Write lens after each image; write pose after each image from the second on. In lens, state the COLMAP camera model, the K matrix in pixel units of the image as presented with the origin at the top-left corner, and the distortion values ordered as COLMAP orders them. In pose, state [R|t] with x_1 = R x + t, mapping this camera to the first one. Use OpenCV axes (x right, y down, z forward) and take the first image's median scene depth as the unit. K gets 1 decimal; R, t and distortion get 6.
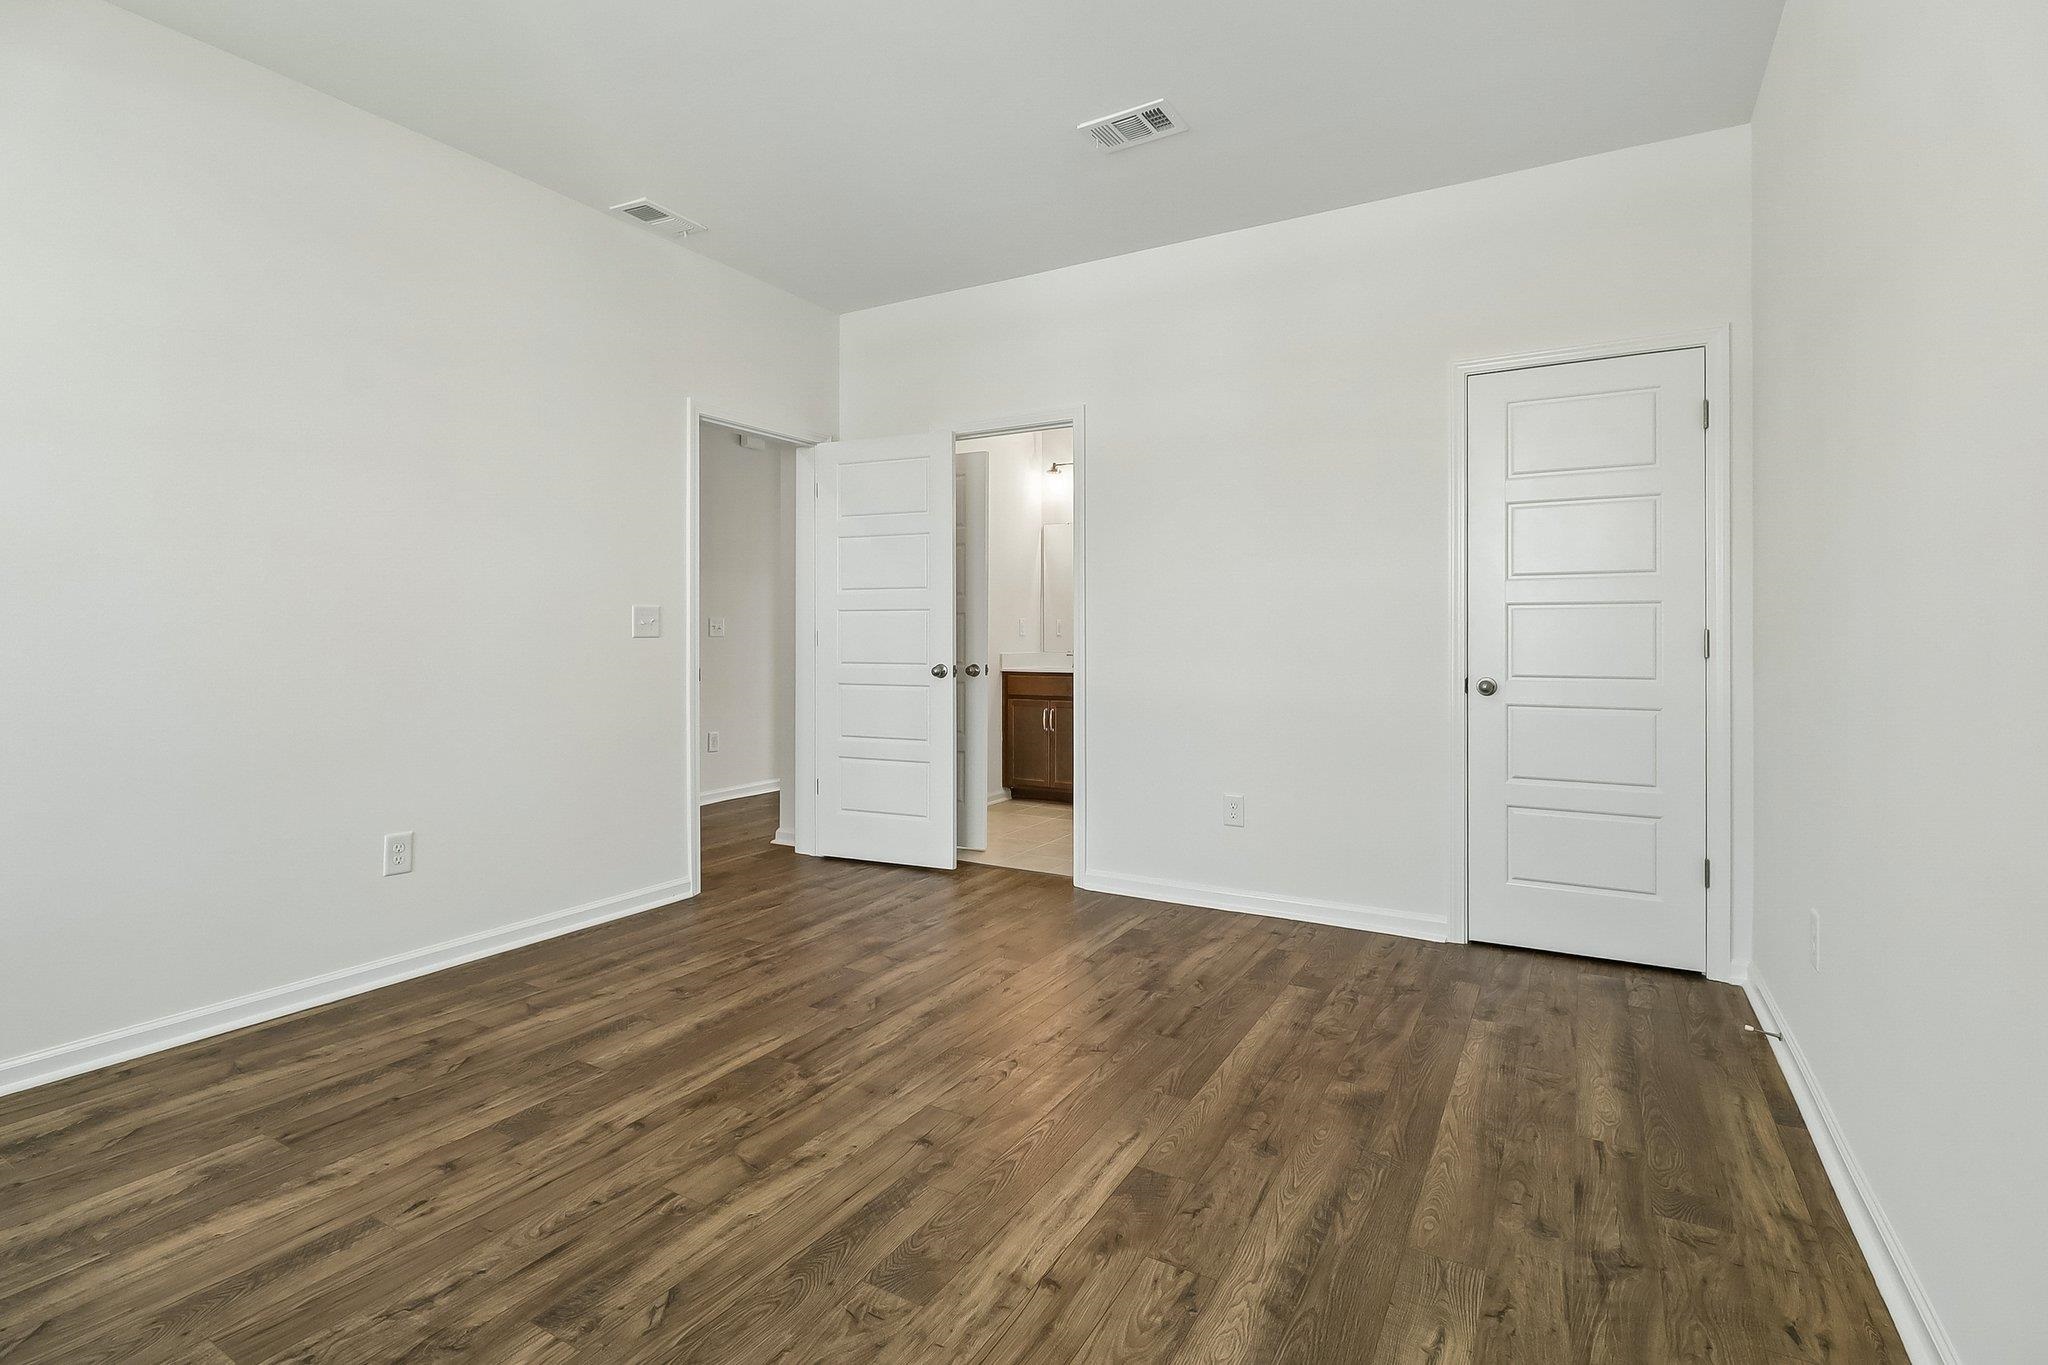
lens RADIAL K [[951.1, 0, 1035.6], [0, 951.1, 658.0], [0, 0, 1]] dist [0.002105, -0.001046]
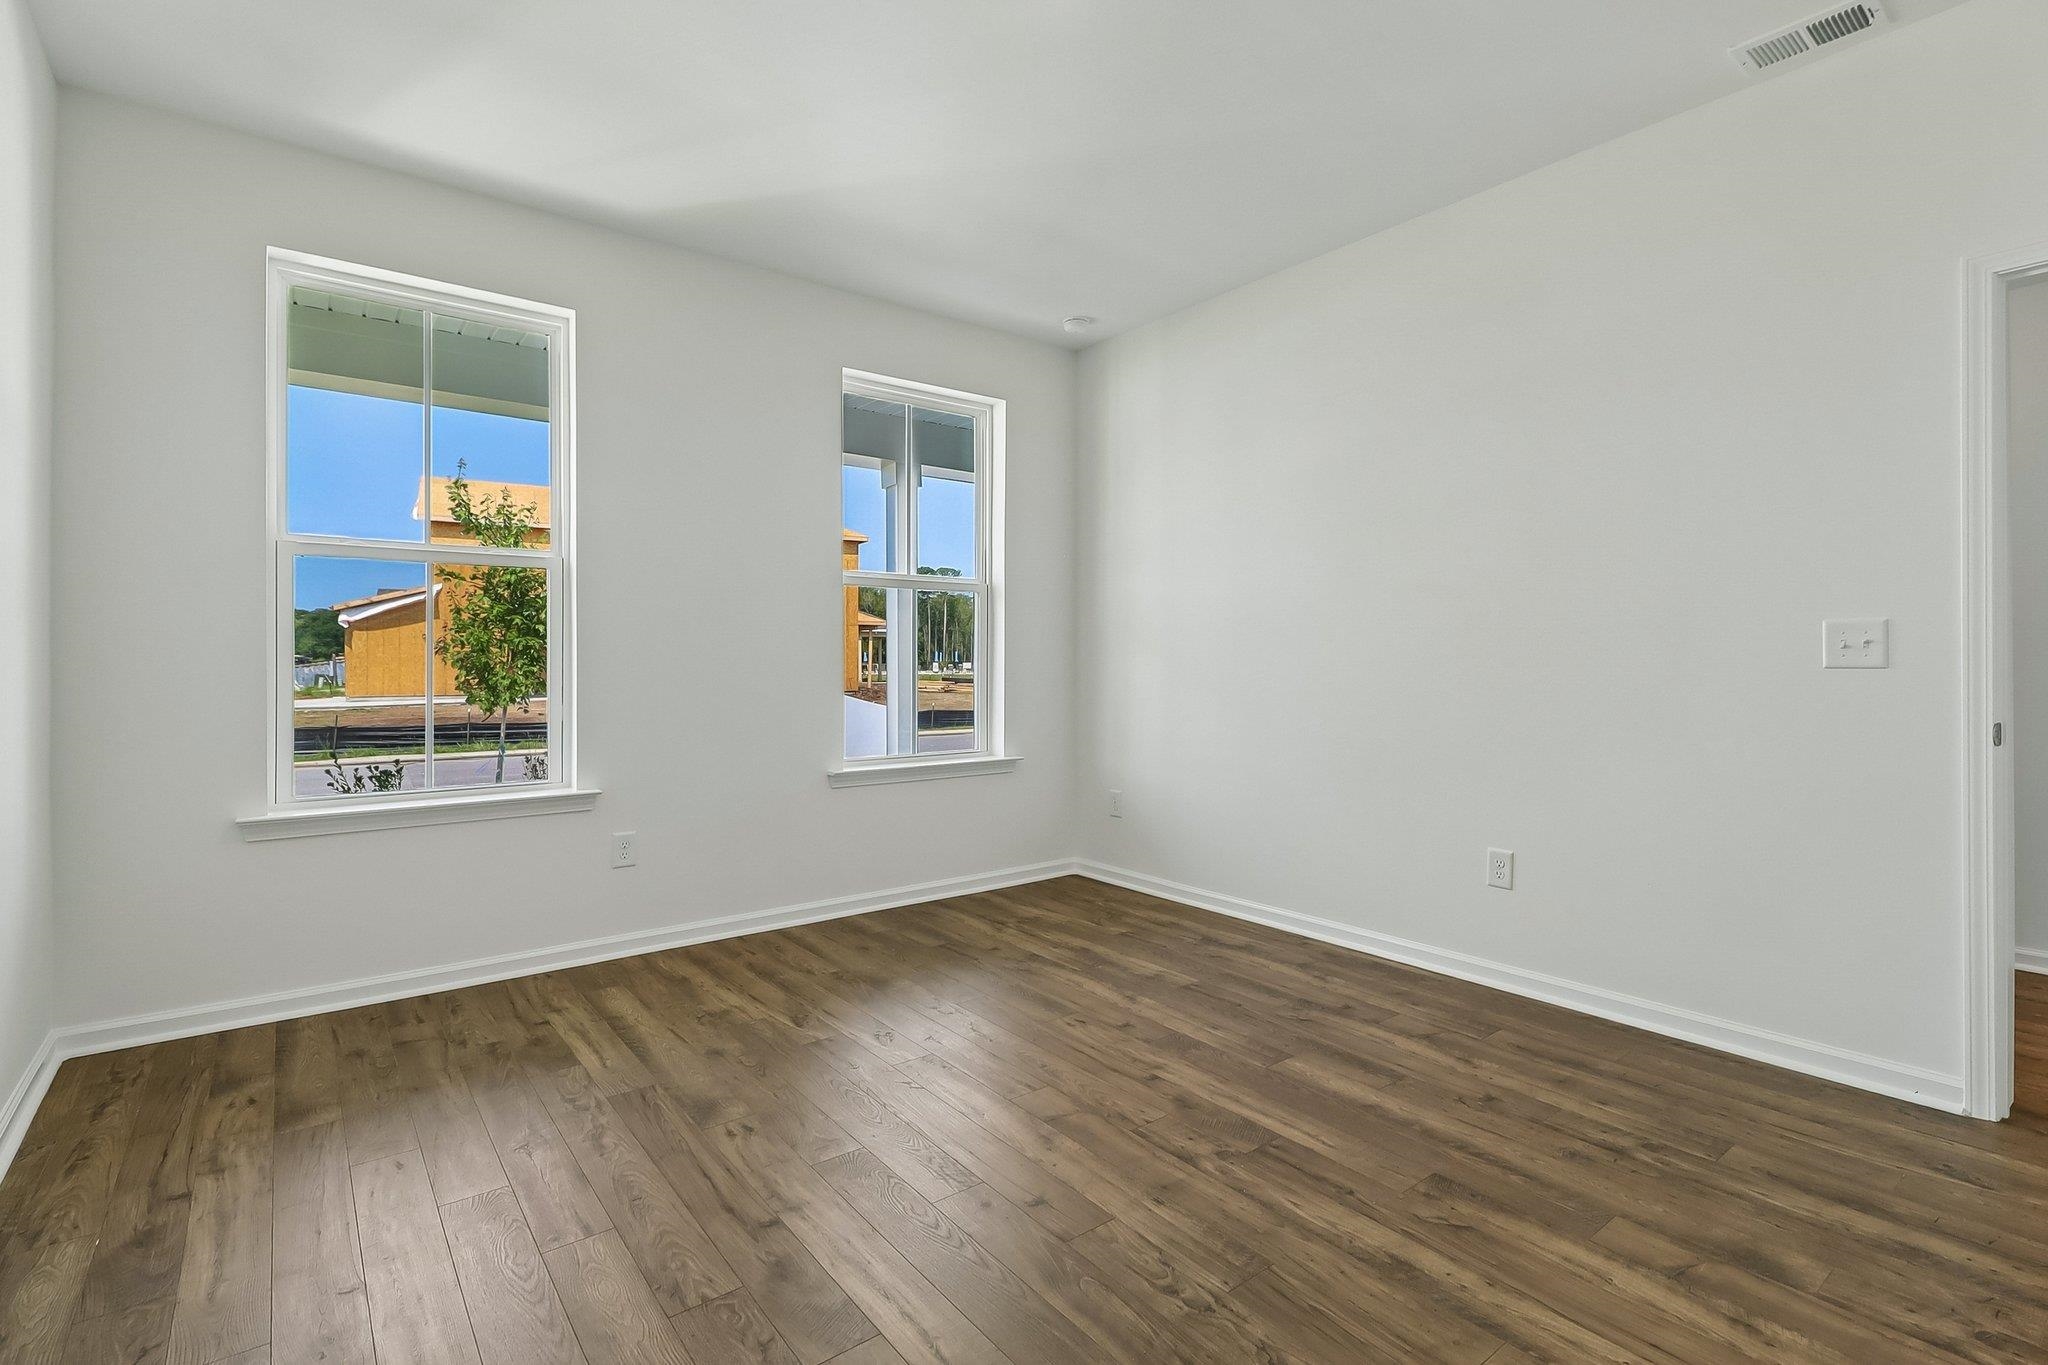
lens RADIAL K [[951.1, 0, 1035.6], [0, 951.1, 658.0], [0, 0, 1]] dist [0.002105, -0.001046]
pose [[-0.372823, -0.004145, -0.927893, 0.603944], [-0.025331, 0.999663, 0.005712, -0.027242], [0.927557, 0.025634, -0.372802, 1.064767]]
